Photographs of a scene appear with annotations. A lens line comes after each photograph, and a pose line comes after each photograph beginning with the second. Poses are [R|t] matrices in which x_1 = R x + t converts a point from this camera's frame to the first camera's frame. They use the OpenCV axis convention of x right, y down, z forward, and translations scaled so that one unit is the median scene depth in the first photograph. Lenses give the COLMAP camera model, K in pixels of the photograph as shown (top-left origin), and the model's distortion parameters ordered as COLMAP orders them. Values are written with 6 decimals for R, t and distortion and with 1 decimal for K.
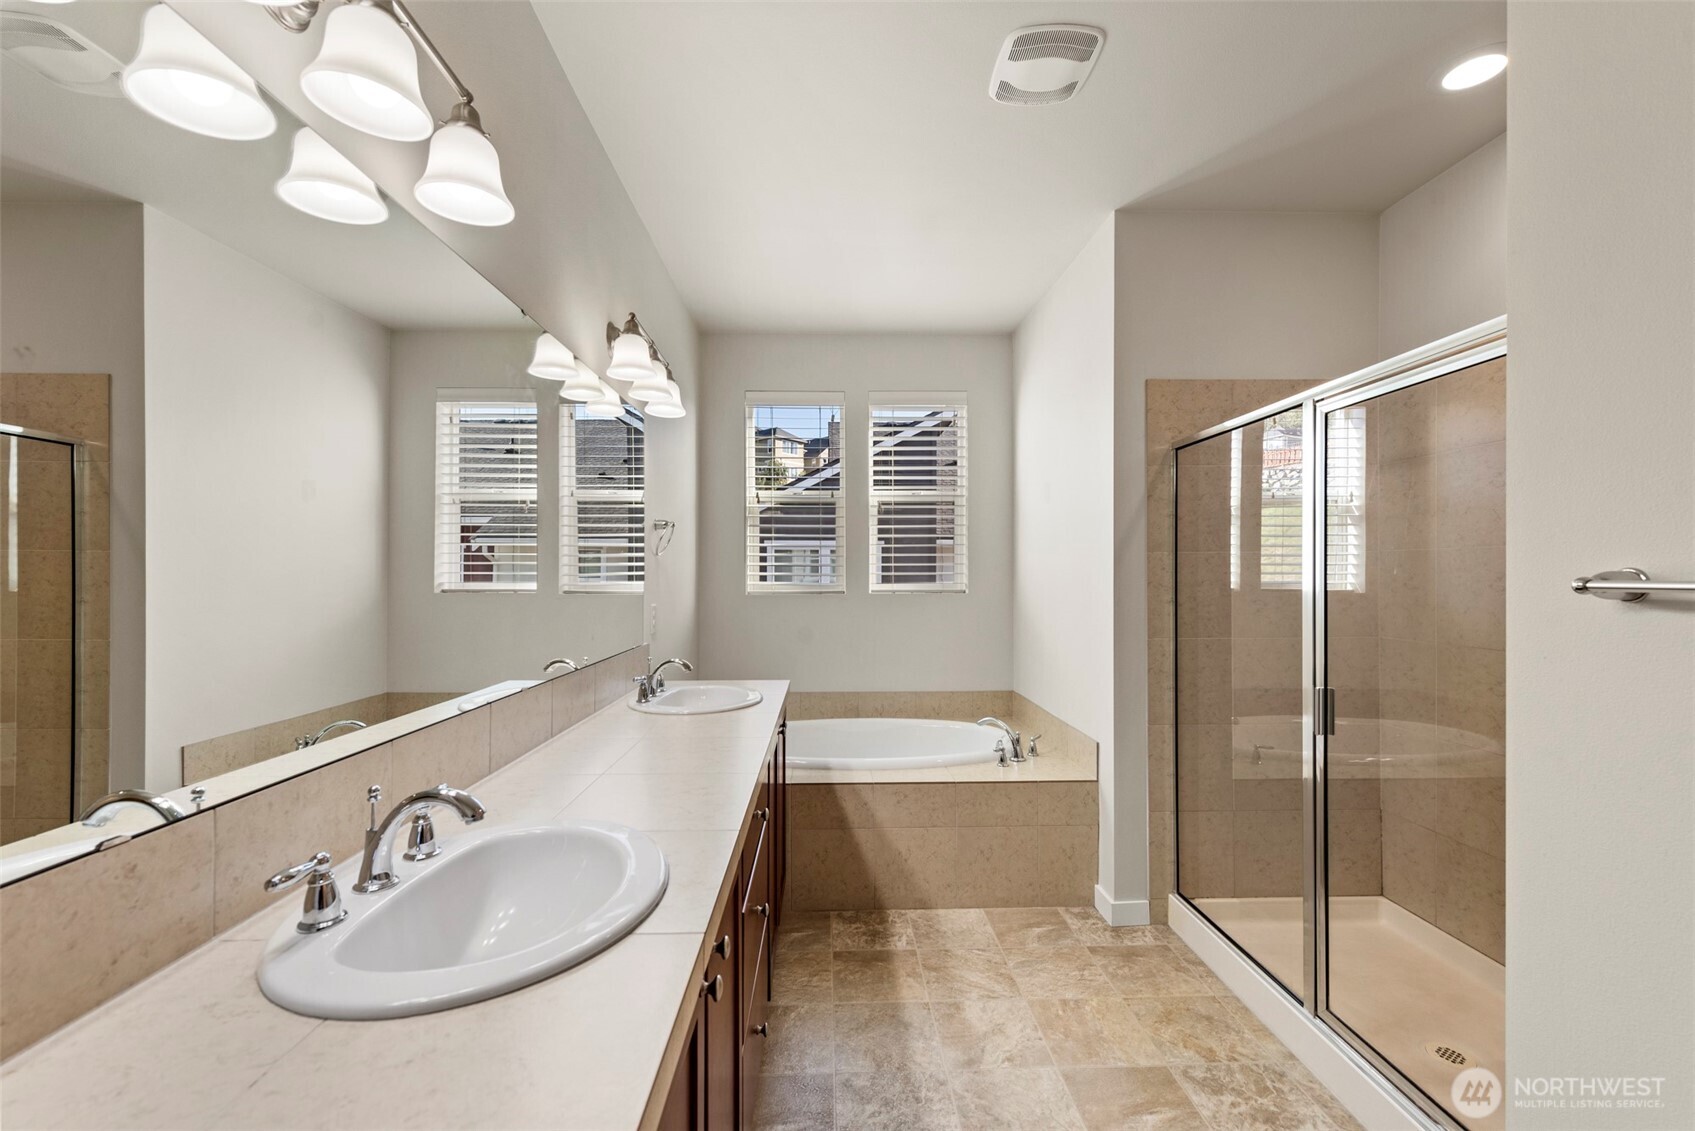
lens RADIAL K [[709.0, 0, 845.8], [0, 709.0, 568.9], [0, 0, 1]] dist [0.017822, 0.000380]
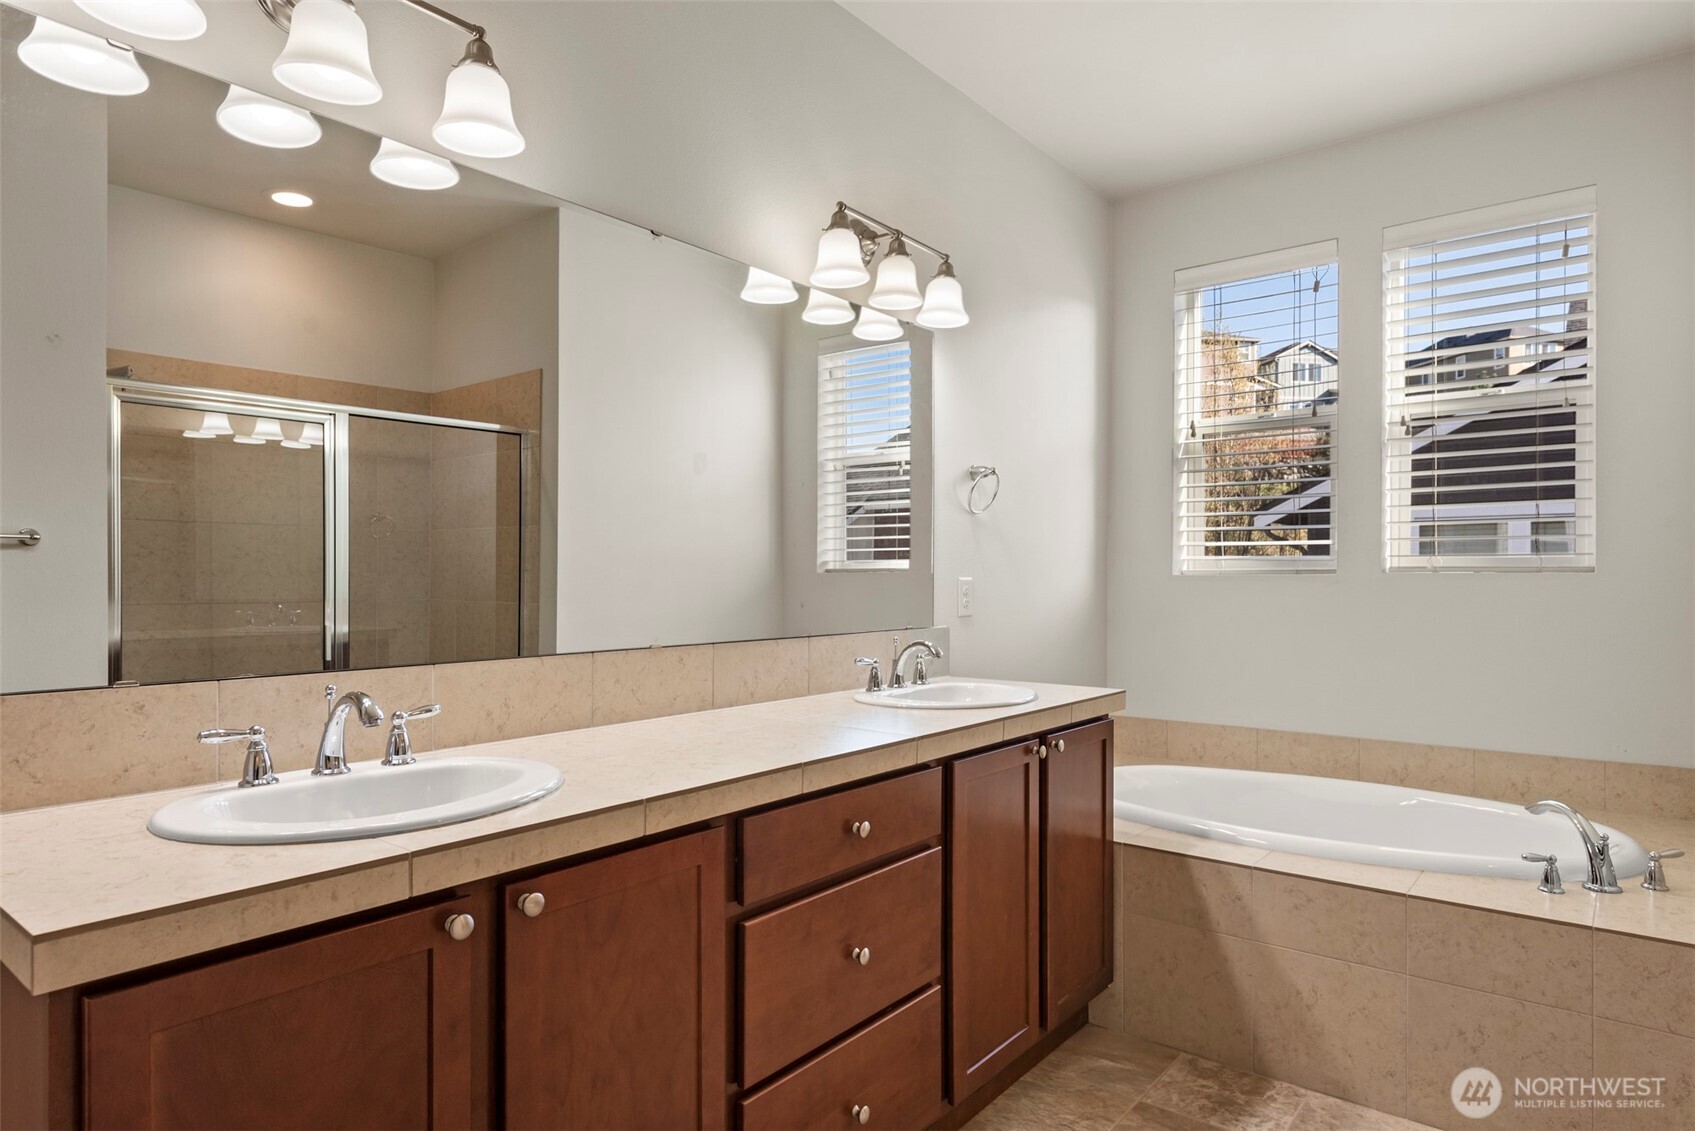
lens RADIAL K [[986.9, 0, 847.5], [0, 986.9, 565.5], [0, 0, 1]] dist [0.022230, -0.002680]
pose [[0.767647, -0.004277, -0.640859, 0.324463], [0.001540, 0.999987, -0.004830, 0.042589], [0.640871, 0.002721, 0.767644, 0.109810]]
